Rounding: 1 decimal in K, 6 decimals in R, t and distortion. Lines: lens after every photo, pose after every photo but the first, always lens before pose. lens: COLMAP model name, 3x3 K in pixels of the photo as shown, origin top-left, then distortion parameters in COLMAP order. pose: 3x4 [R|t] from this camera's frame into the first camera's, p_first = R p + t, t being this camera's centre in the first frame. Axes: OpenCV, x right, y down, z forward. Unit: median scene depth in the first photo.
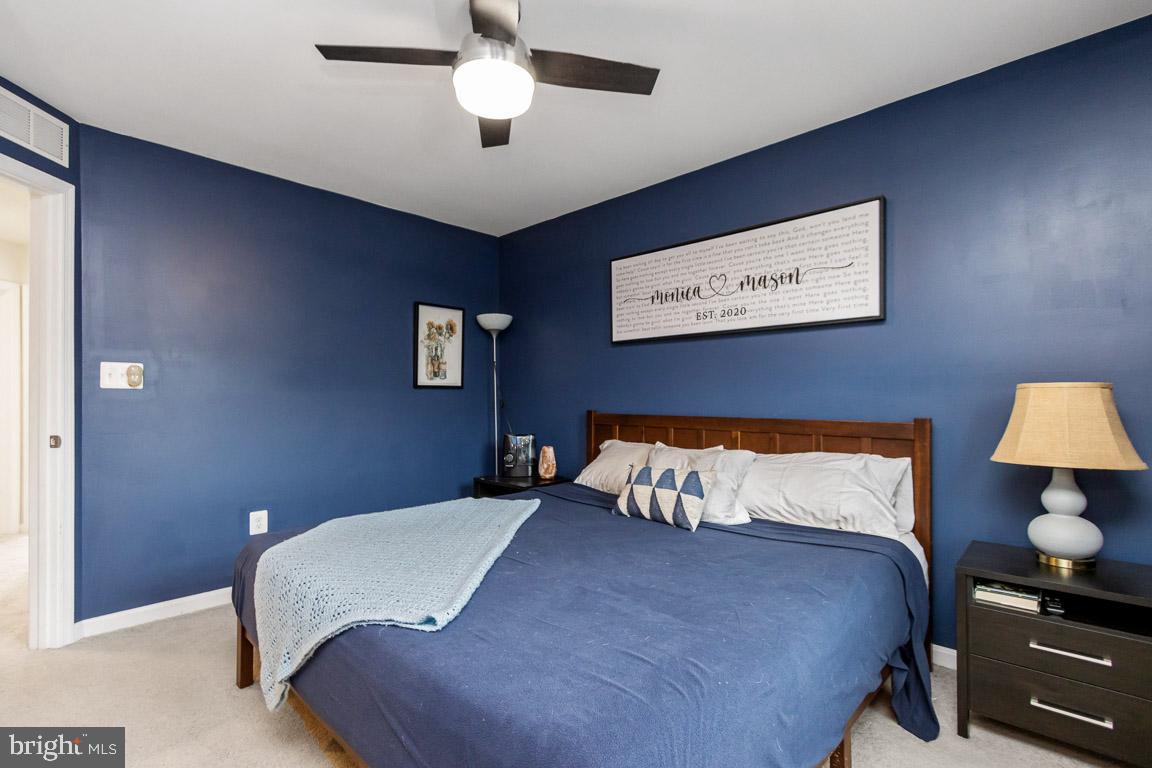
lens RADIAL K [[540.5, 0, 568.5], [0, 540.5, 392.2], [0, 0, 1]] dist [0.015731, 0.000463]
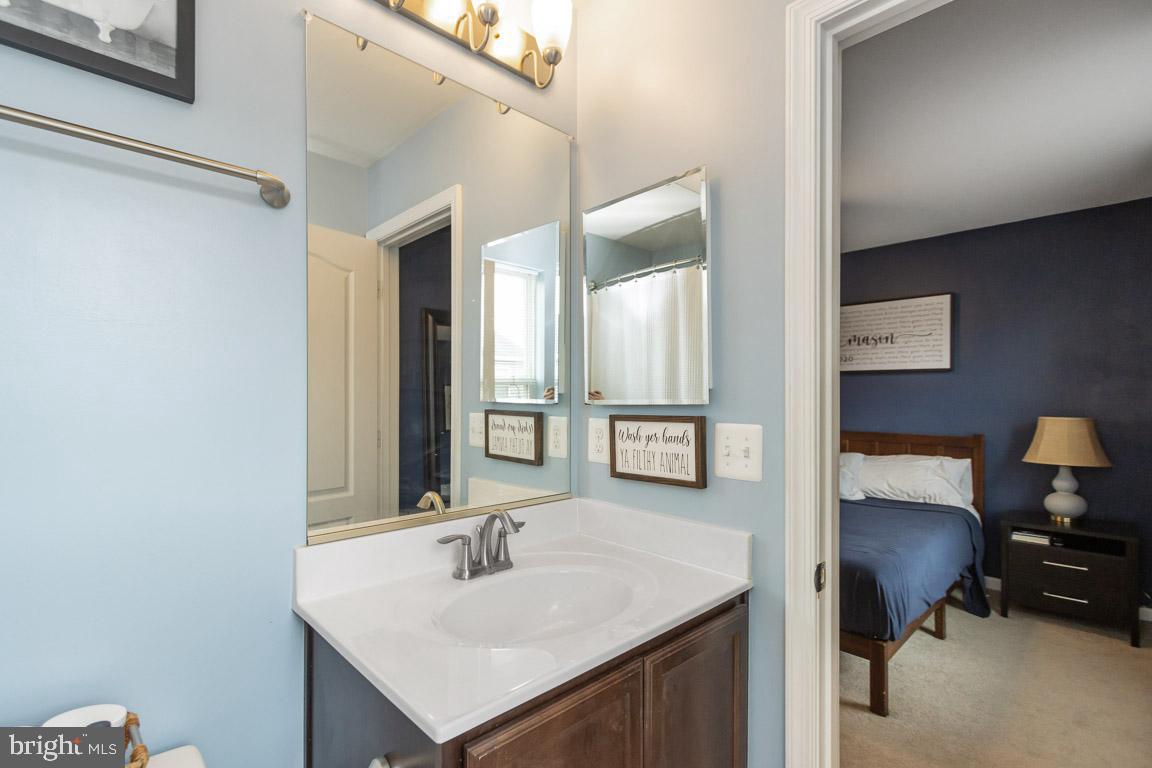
lens RADIAL K [[540.5, 0, 568.5], [0, 540.5, 392.2], [0, 0, 1]] dist [0.015731, 0.000463]
pose [[0.999292, 0.006388, -0.037085, -0.495590], [-0.006255, 0.999974, 0.003722, -0.074835], [0.037108, -0.003487, 0.999305, -0.646383]]
